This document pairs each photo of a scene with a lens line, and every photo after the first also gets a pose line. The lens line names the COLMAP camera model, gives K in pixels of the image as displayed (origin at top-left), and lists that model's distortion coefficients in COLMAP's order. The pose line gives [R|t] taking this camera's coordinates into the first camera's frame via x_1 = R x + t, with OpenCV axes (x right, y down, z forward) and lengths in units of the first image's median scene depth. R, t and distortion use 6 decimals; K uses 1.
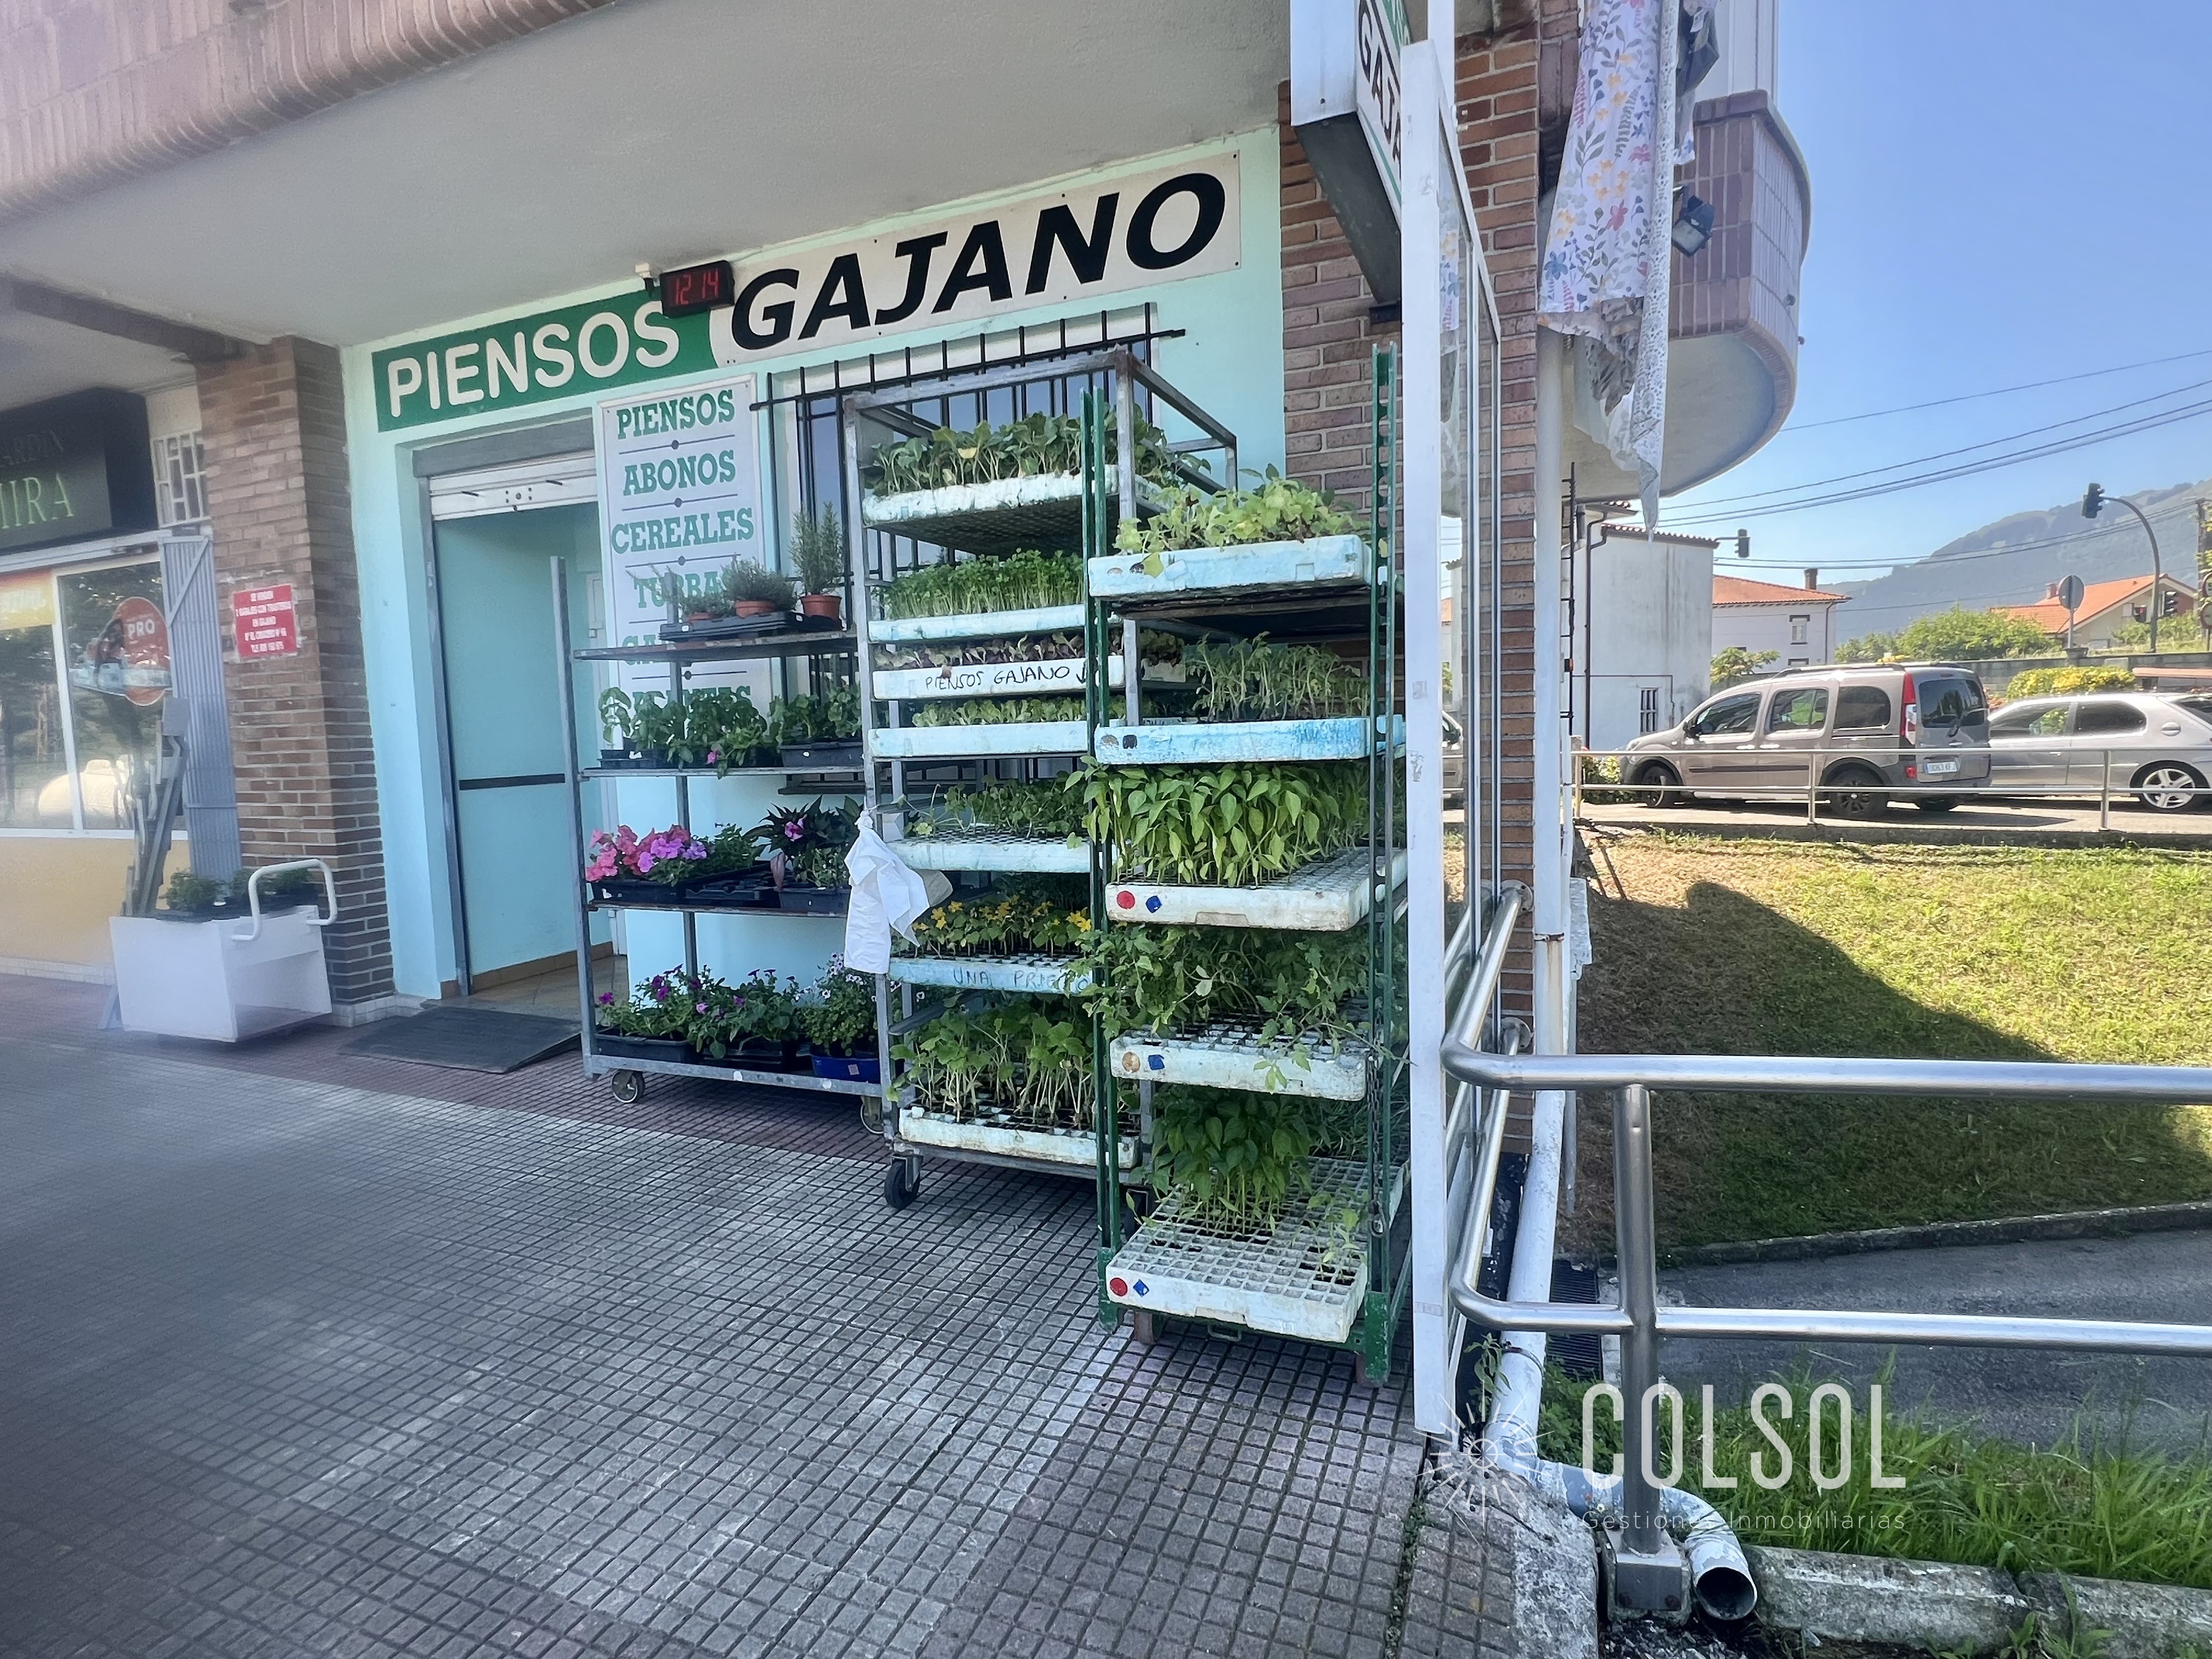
lens RADIAL K [[1134.8, 0, 1087.6], [0, 1134.8, 826.3], [0, 0, 1]] dist [-0.008359, 0.004095]
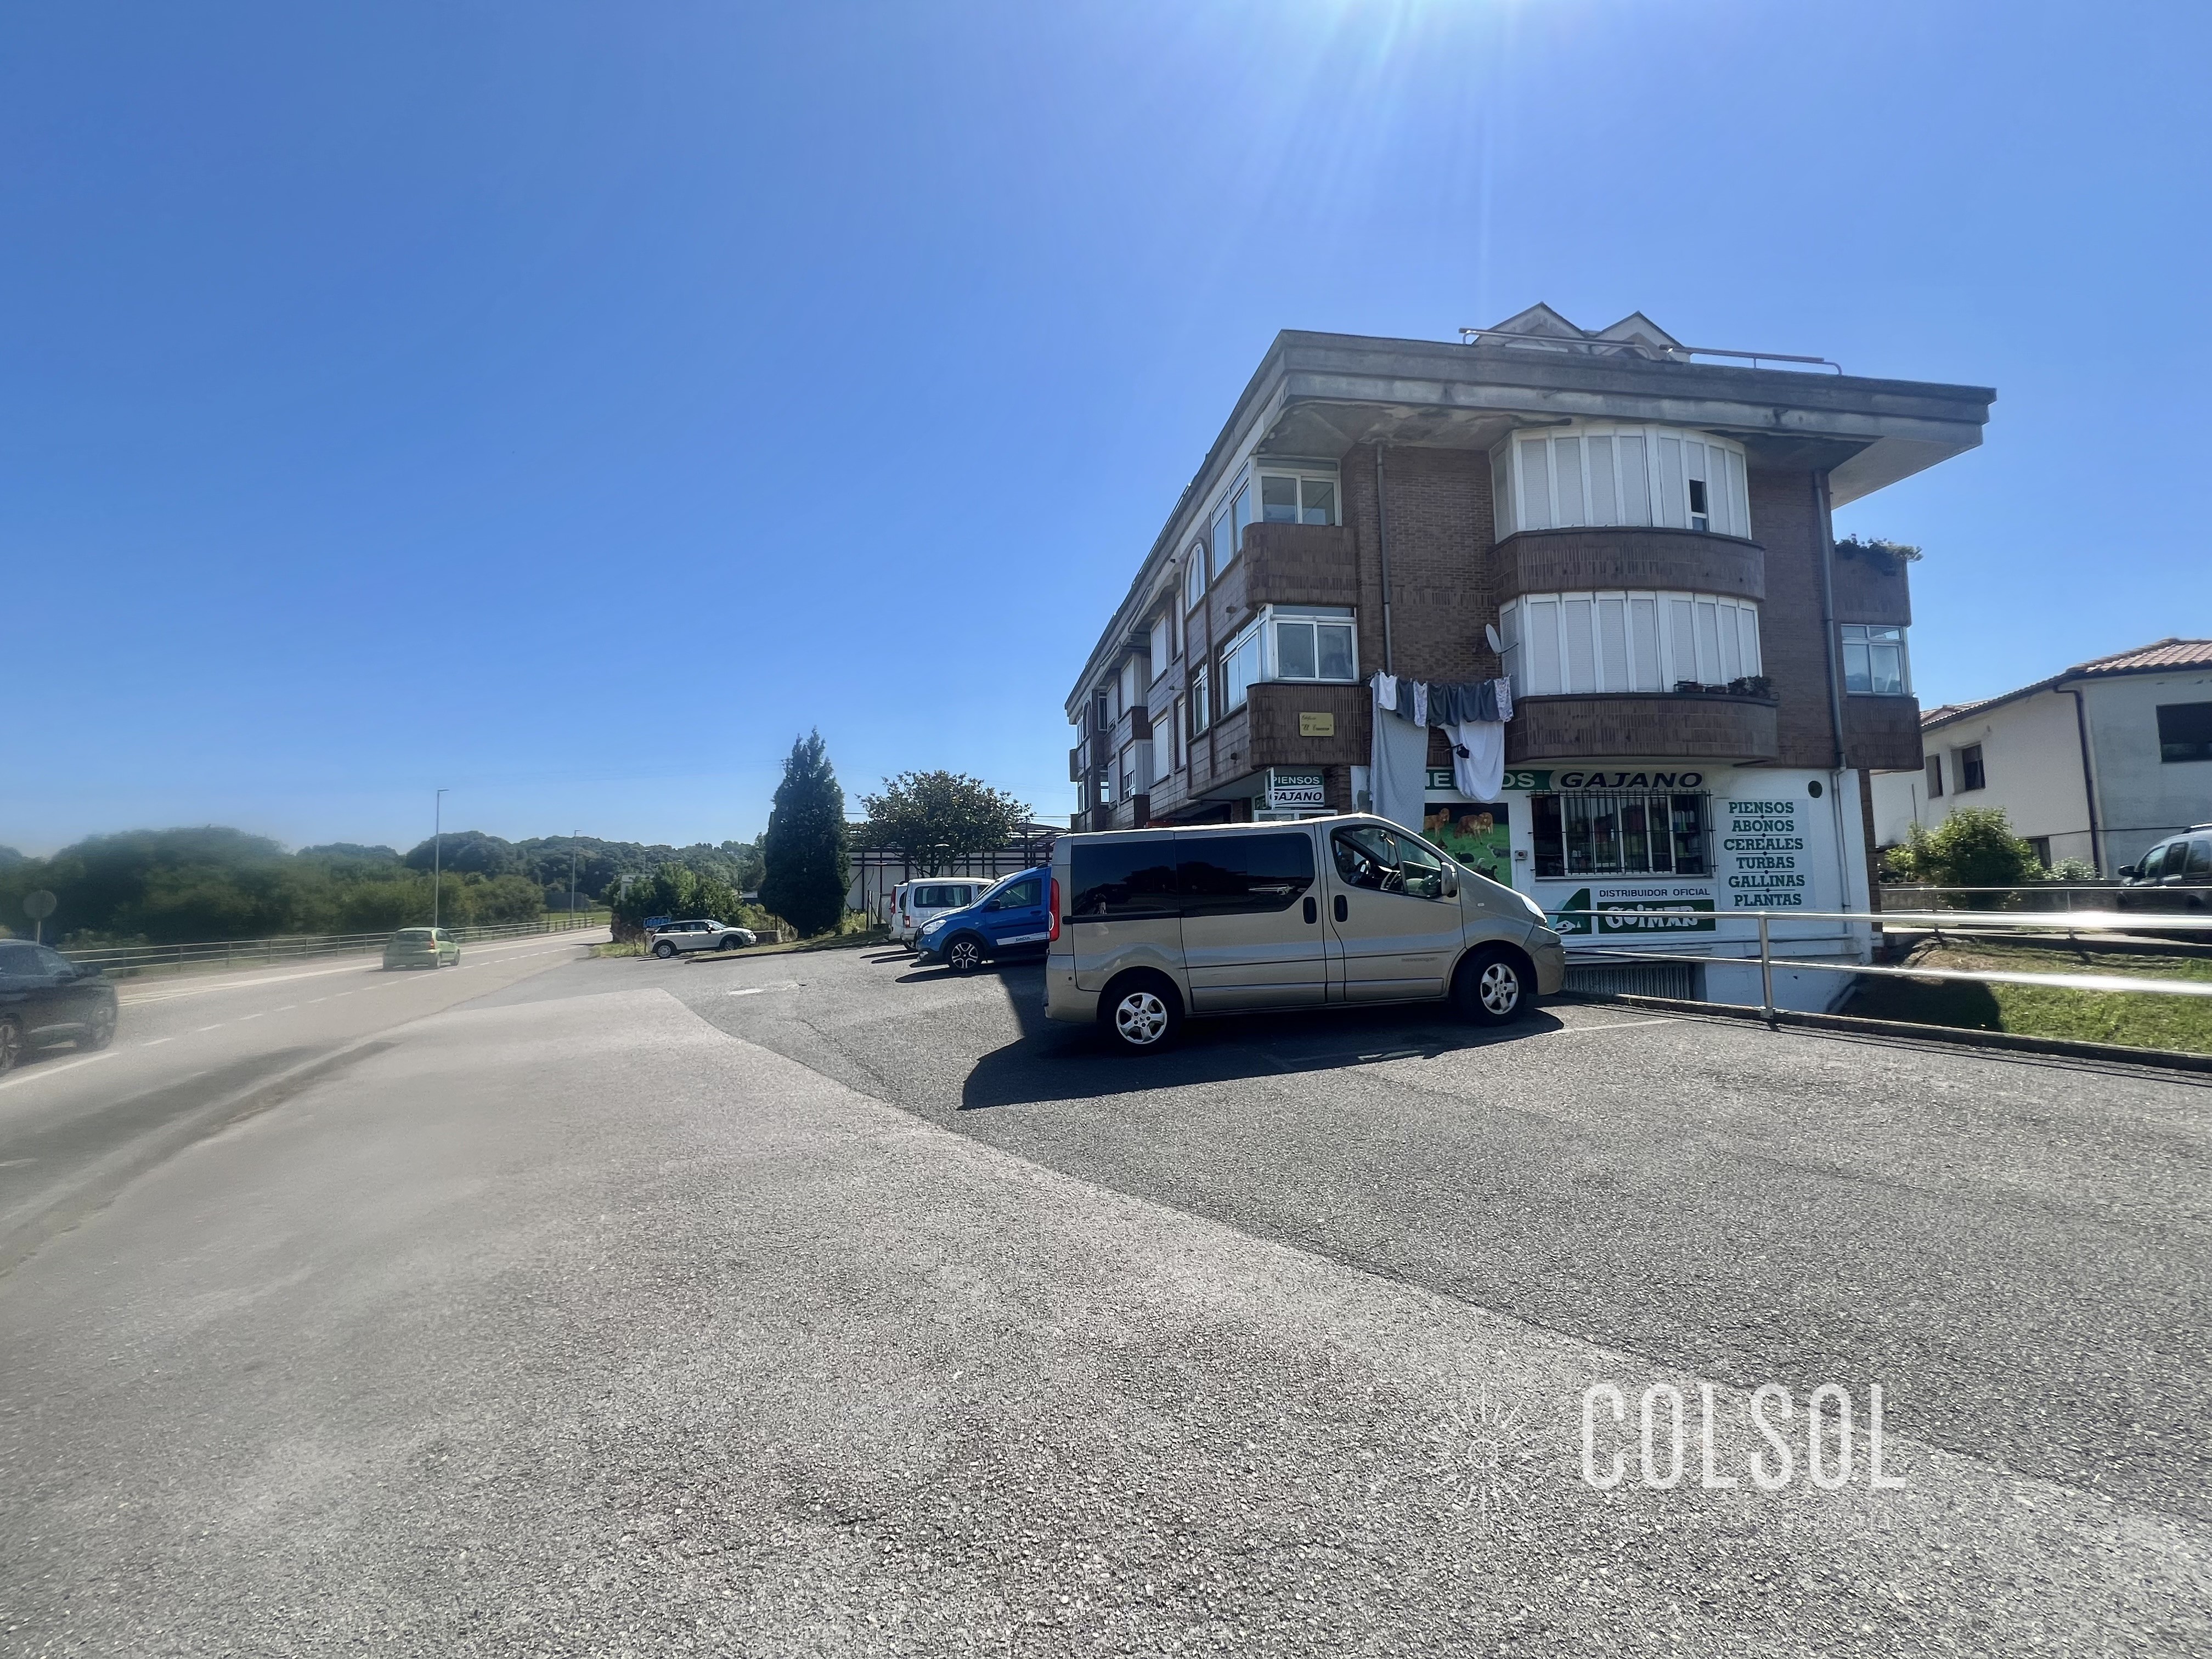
lens RADIAL K [[881.5, 0, 1098.9], [0, 881.5, 829.2], [0, 0, 1]] dist [-0.002658, -0.000428]
pose [[0.533642, -0.045285, -0.844497, 2.533111], [-0.072725, 0.992409, -0.099172, 0.166987], [0.842578, 0.114339, 0.526298, -1.791419]]
